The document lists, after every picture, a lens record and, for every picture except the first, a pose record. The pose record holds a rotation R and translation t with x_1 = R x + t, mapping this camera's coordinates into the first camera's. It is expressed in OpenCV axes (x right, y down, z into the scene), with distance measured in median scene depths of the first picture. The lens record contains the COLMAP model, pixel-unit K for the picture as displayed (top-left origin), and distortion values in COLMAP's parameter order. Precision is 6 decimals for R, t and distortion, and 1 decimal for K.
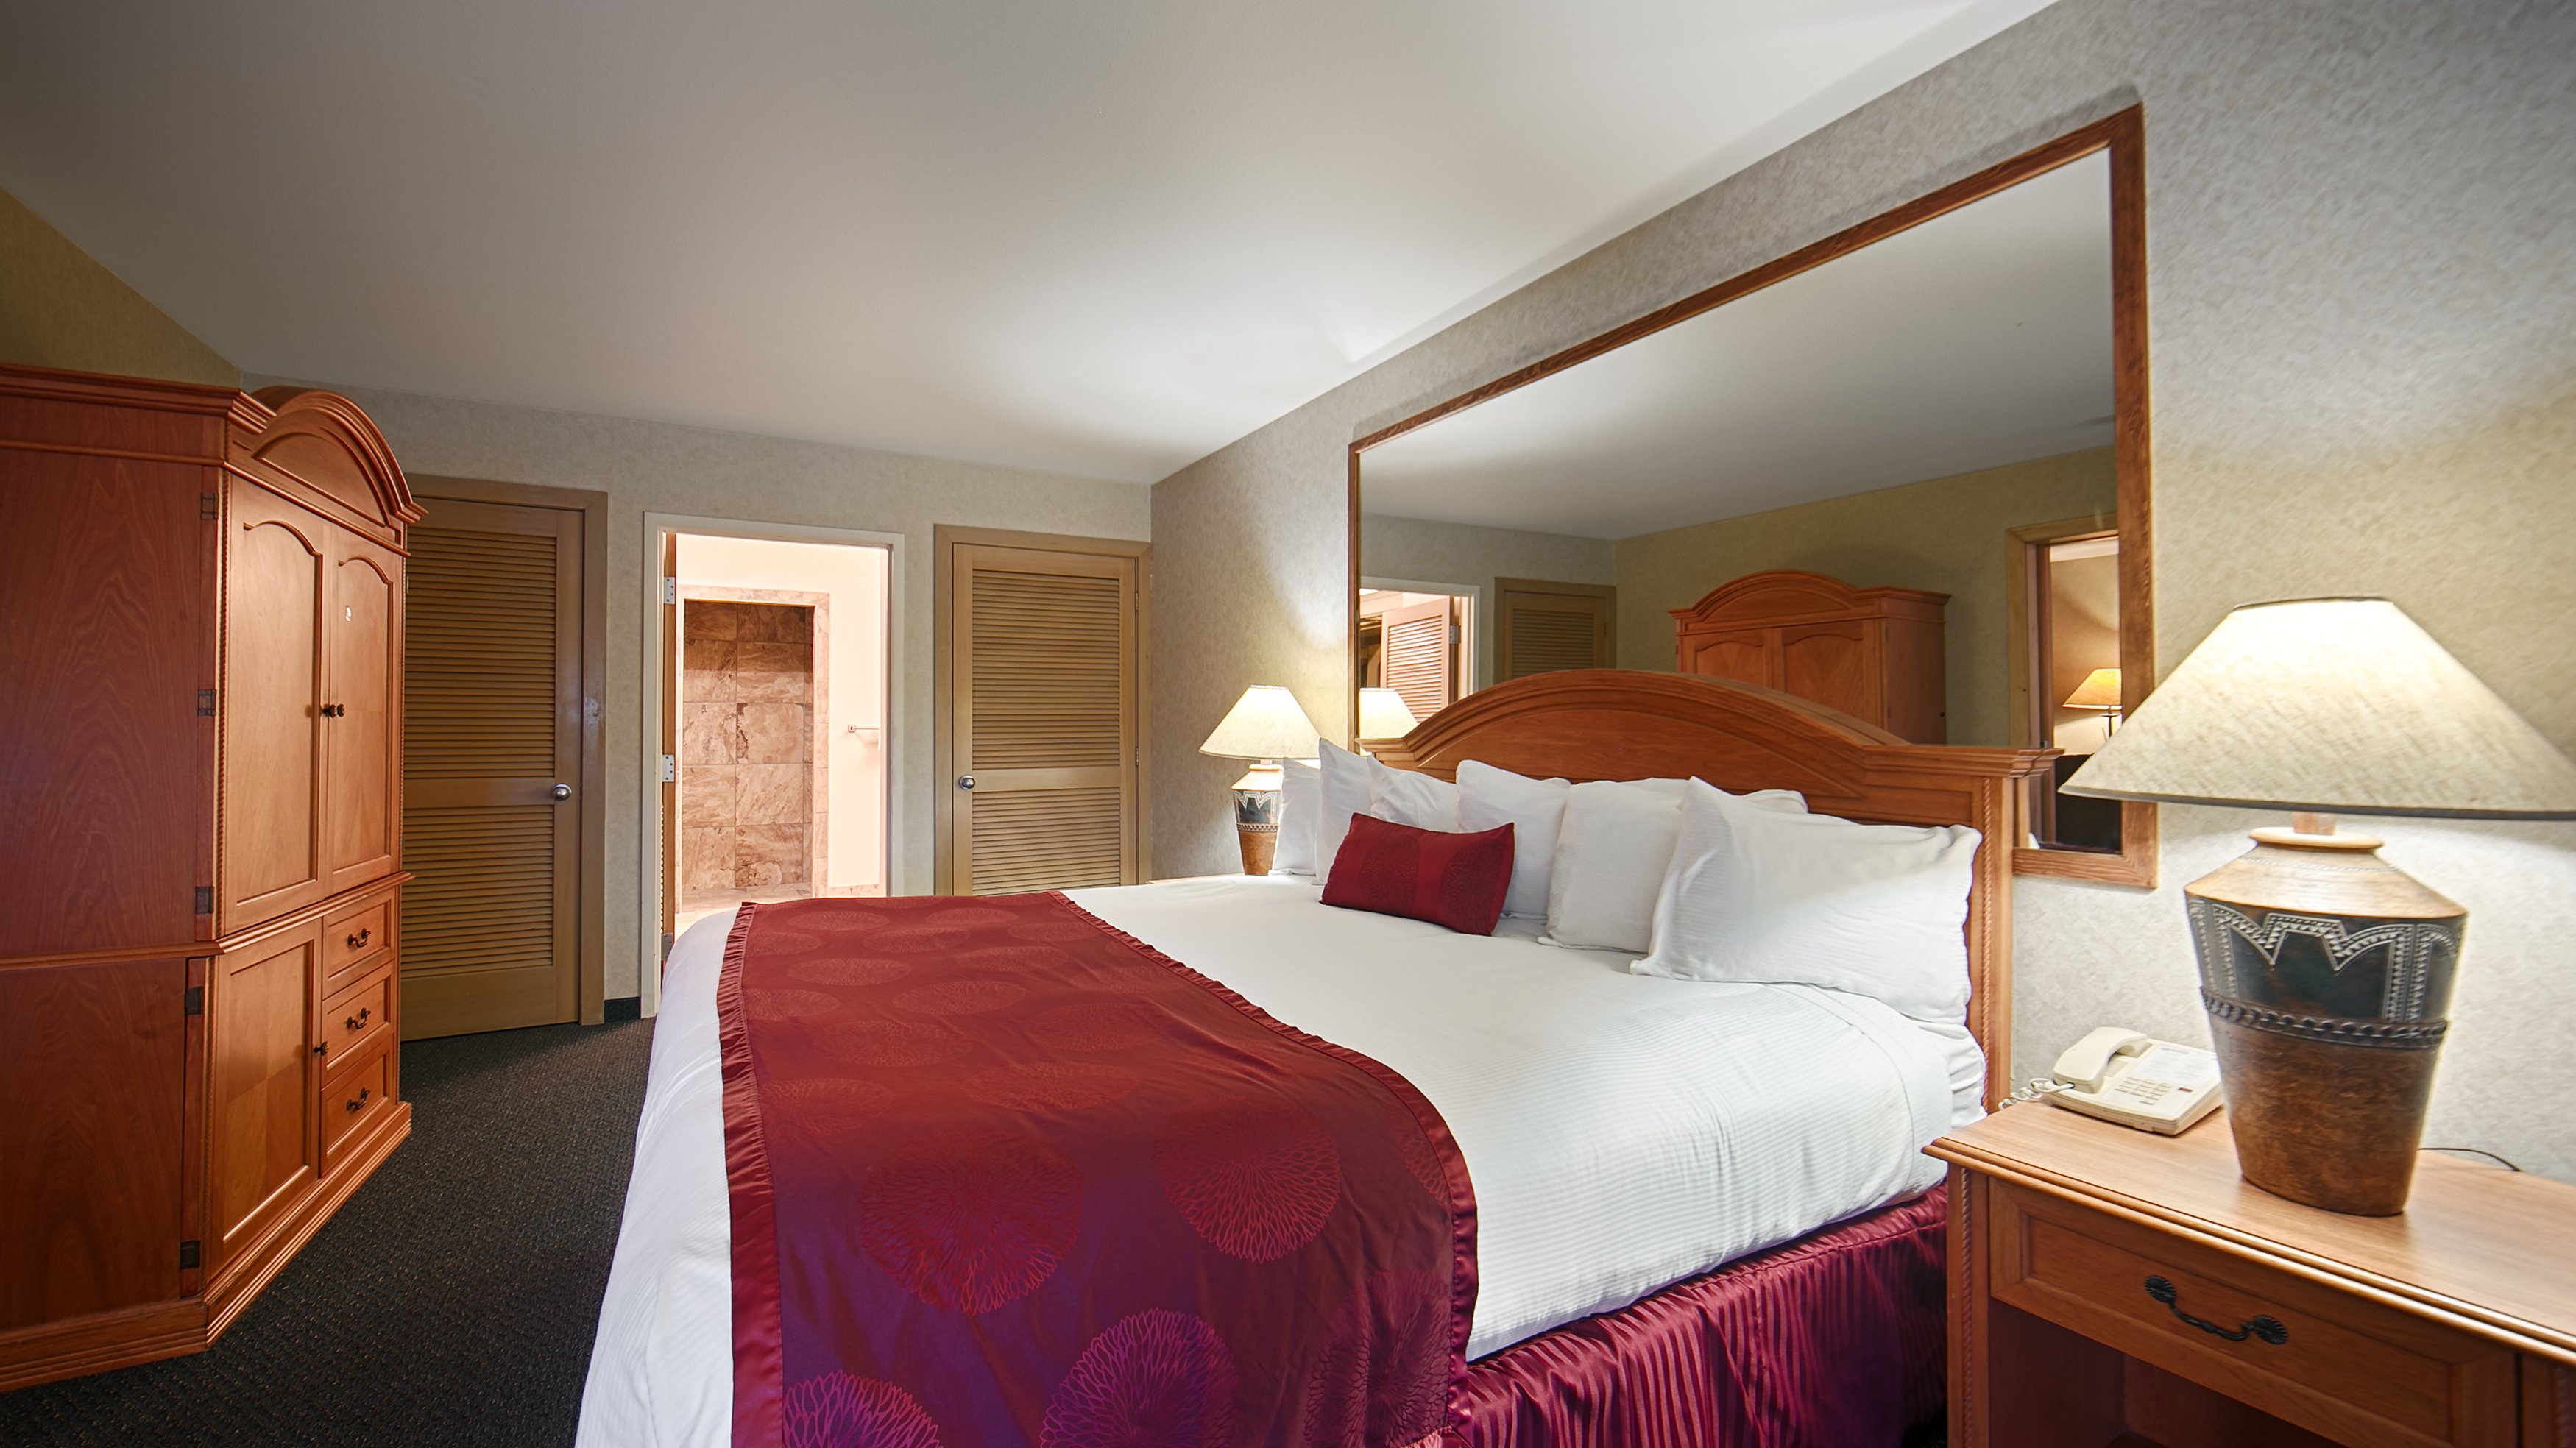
lens RADIAL K [[1017.9, 0, 1292.2], [0, 1017.9, 726.2], [0, 0, 1]] dist [0.001314, 0.000078]
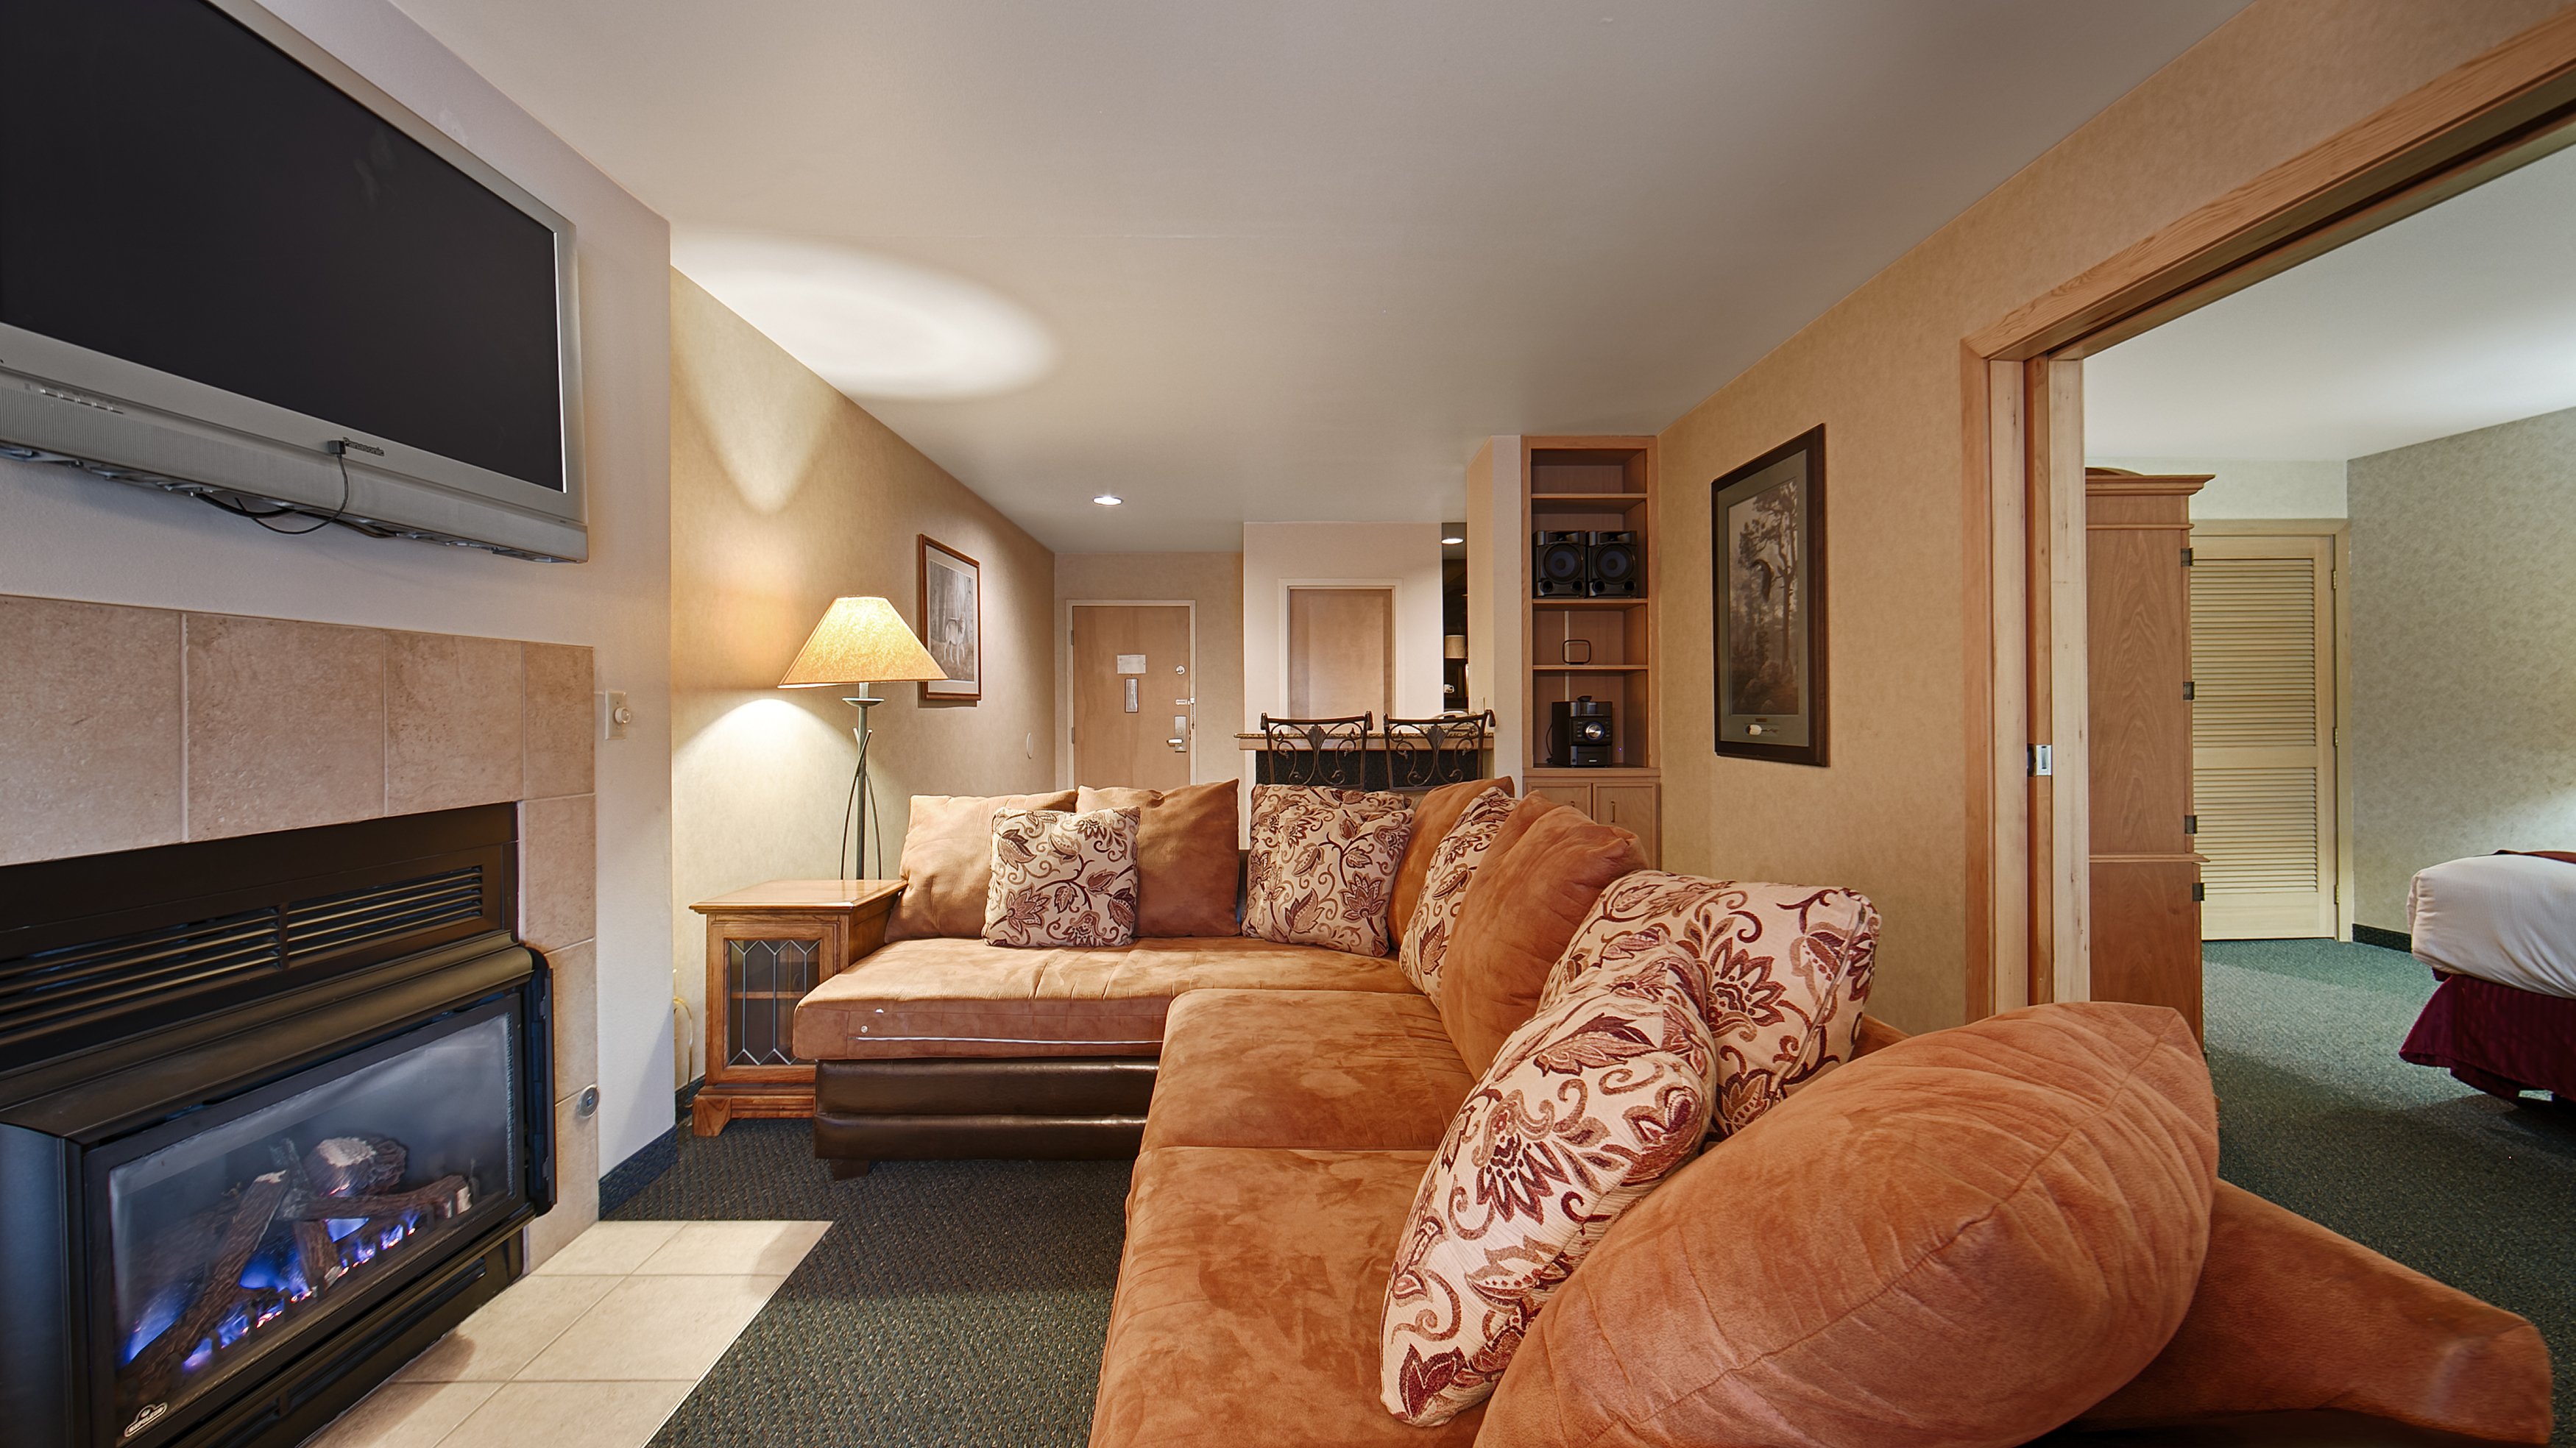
lens RADIAL K [[1017.9, 0, 1284.6], [0, 1017.9, 724.1], [0, 0, 1]] dist [0.001314, 0.000078]
pose [[0.881823, -0.001424, -0.471579, -0.608864], [0.006700, 0.999932, 0.009508, 0.000828], [0.471533, -0.011544, 0.881773, -0.362216]]
